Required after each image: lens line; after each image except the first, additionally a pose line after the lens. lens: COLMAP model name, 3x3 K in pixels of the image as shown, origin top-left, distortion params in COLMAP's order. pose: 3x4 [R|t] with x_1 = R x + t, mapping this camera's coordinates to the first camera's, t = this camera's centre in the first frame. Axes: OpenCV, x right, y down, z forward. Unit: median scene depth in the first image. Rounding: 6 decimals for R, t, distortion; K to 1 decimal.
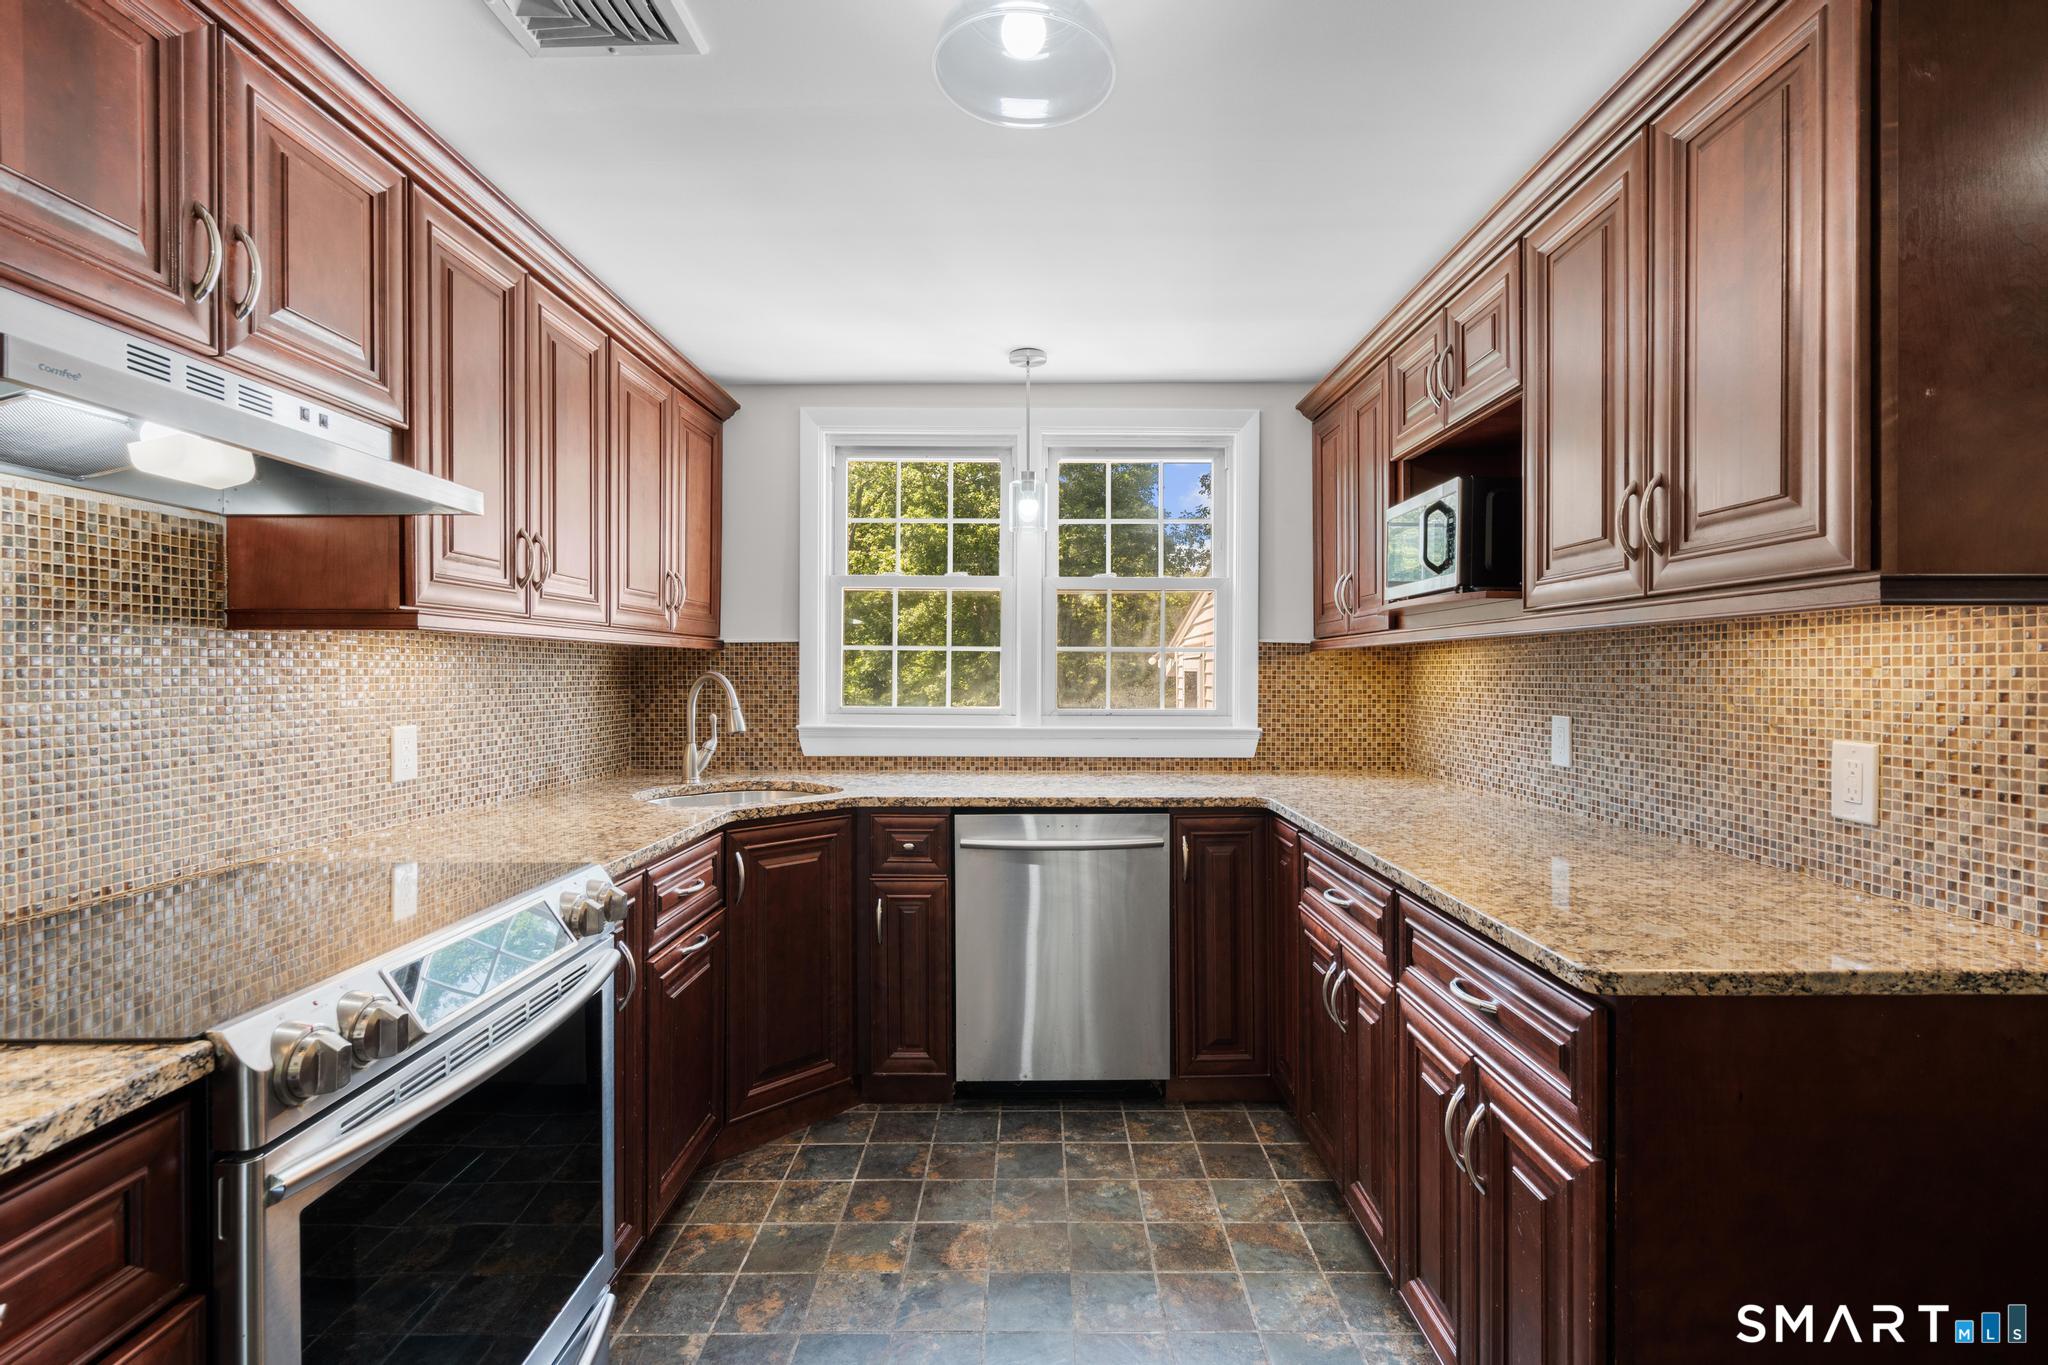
lens RADIAL K [[927.7, 0, 1031.6], [0, 927.7, 673.9], [0, 0, 1]] dist [-0.003581, 0.003369]
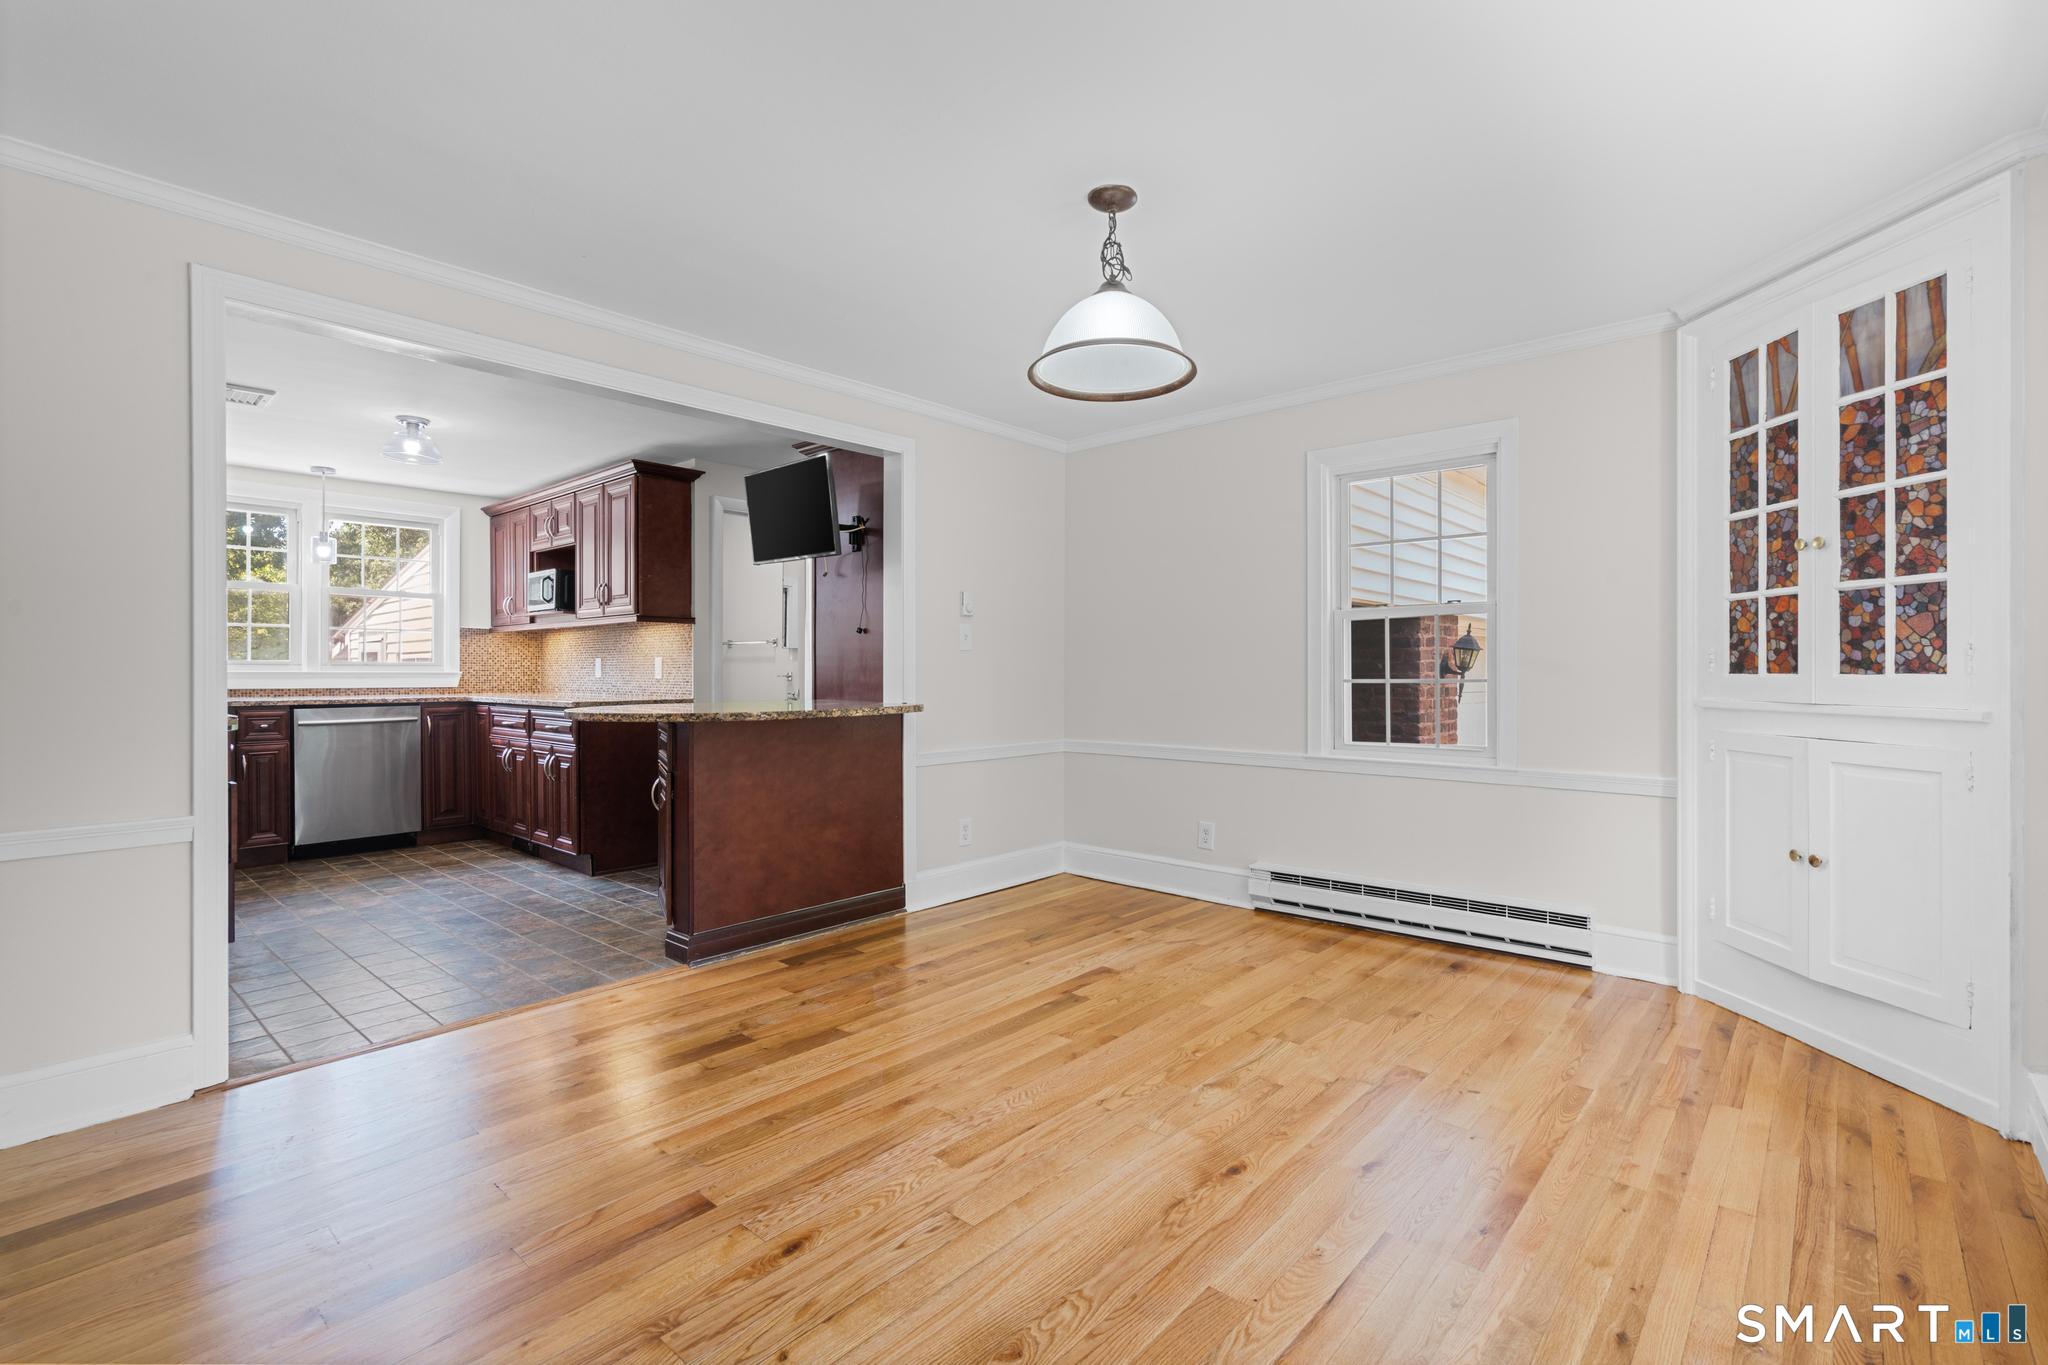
lens RADIAL K [[930.3, 0, 1029.5], [0, 930.3, 676.6], [0, 0, 1]] dist [-0.001185, 0.002294]
pose [[0.662883, -0.005168, 0.748706, -0.524099], [0.001853, 0.999984, 0.005262, 0.074727], [-0.748721, -0.002101, 0.662882, -1.466620]]
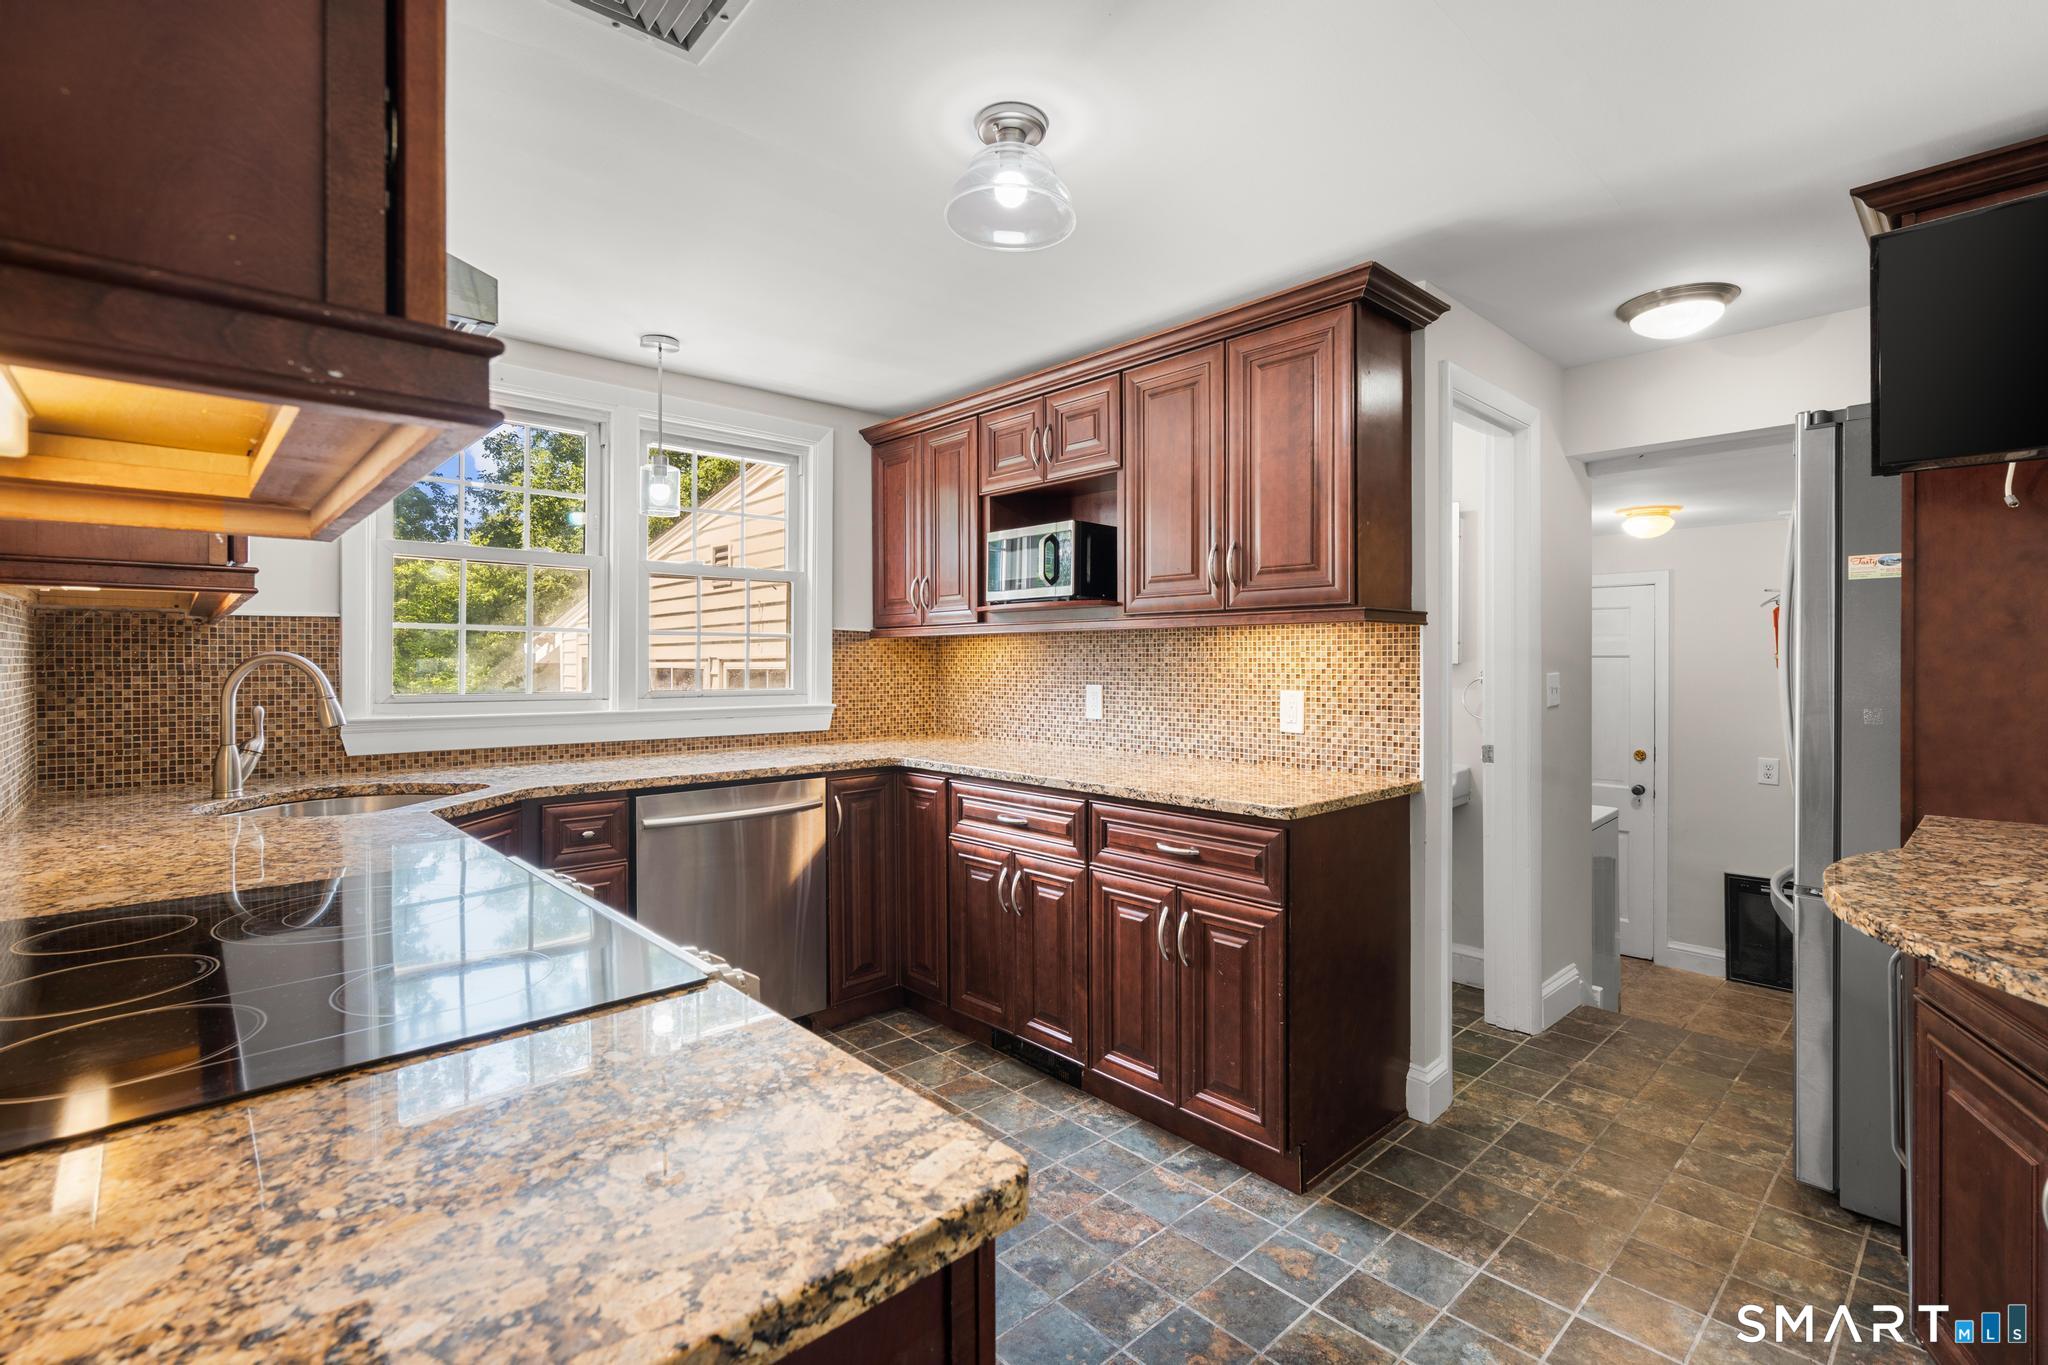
lens RADIAL K [[929.2, 0, 1029.9], [0, 929.2, 662.8], [0, 0, 1]] dist [-0.003689, 0.001288]
pose [[0.731629, -0.001302, 0.681702, -0.450528], [0.001270, 0.999999, 0.000548, 0.008027], [-0.681702, 0.000465, 0.731630, -0.015319]]
